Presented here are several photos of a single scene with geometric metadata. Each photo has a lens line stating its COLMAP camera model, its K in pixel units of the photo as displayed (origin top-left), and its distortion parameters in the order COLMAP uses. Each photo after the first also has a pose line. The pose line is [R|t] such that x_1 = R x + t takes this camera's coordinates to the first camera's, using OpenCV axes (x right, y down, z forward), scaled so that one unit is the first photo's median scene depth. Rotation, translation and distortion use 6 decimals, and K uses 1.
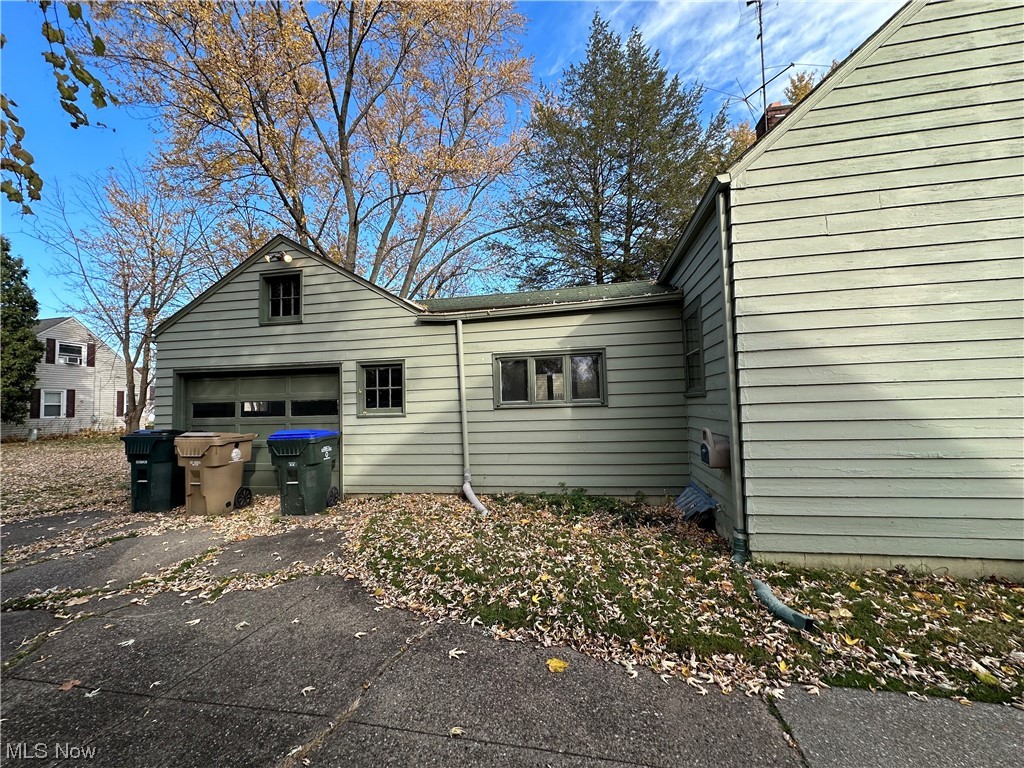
lens RADIAL K [[405.4, 0, 513.6], [0, 405.4, 384.6], [0, 0, 1]] dist [0.001813, 0.000455]
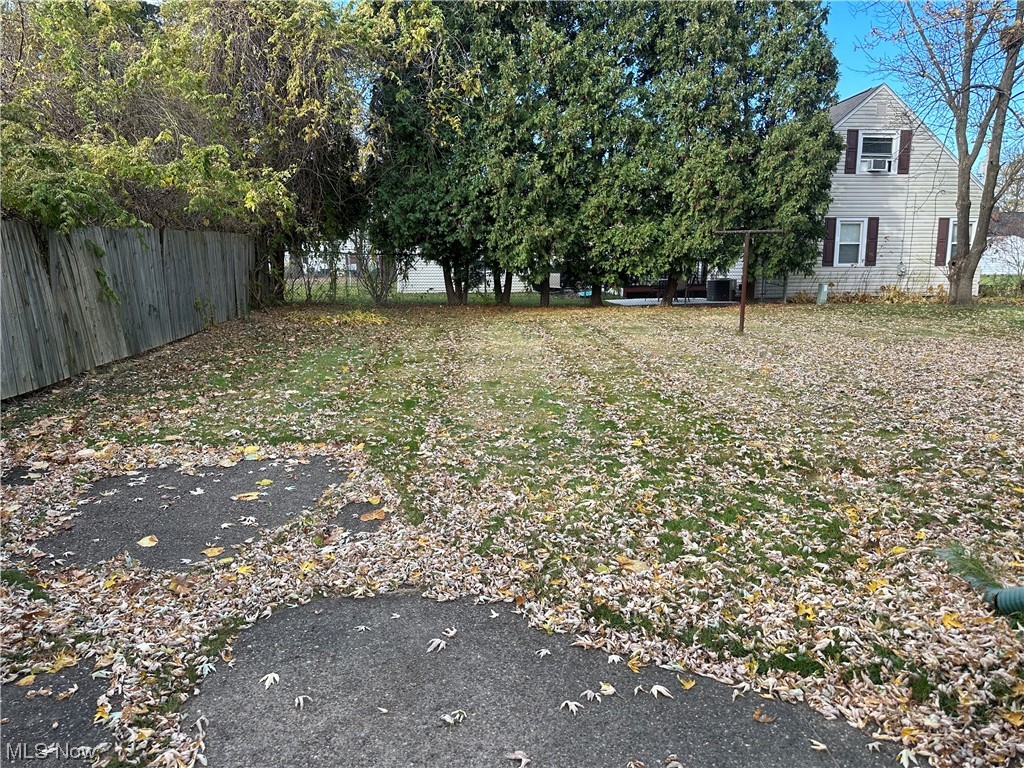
lens RADIAL K [[717.3, 0, 512.8], [0, 717.3, 384.3], [0, 0, 1]] dist [0.000114, -0.006204]
pose [[0.274683, 0.186144, -0.943345, -0.232683], [0.047263, 0.977283, 0.206603, 0.009849], [0.960372, -0.101336, 0.259646, 0.226824]]
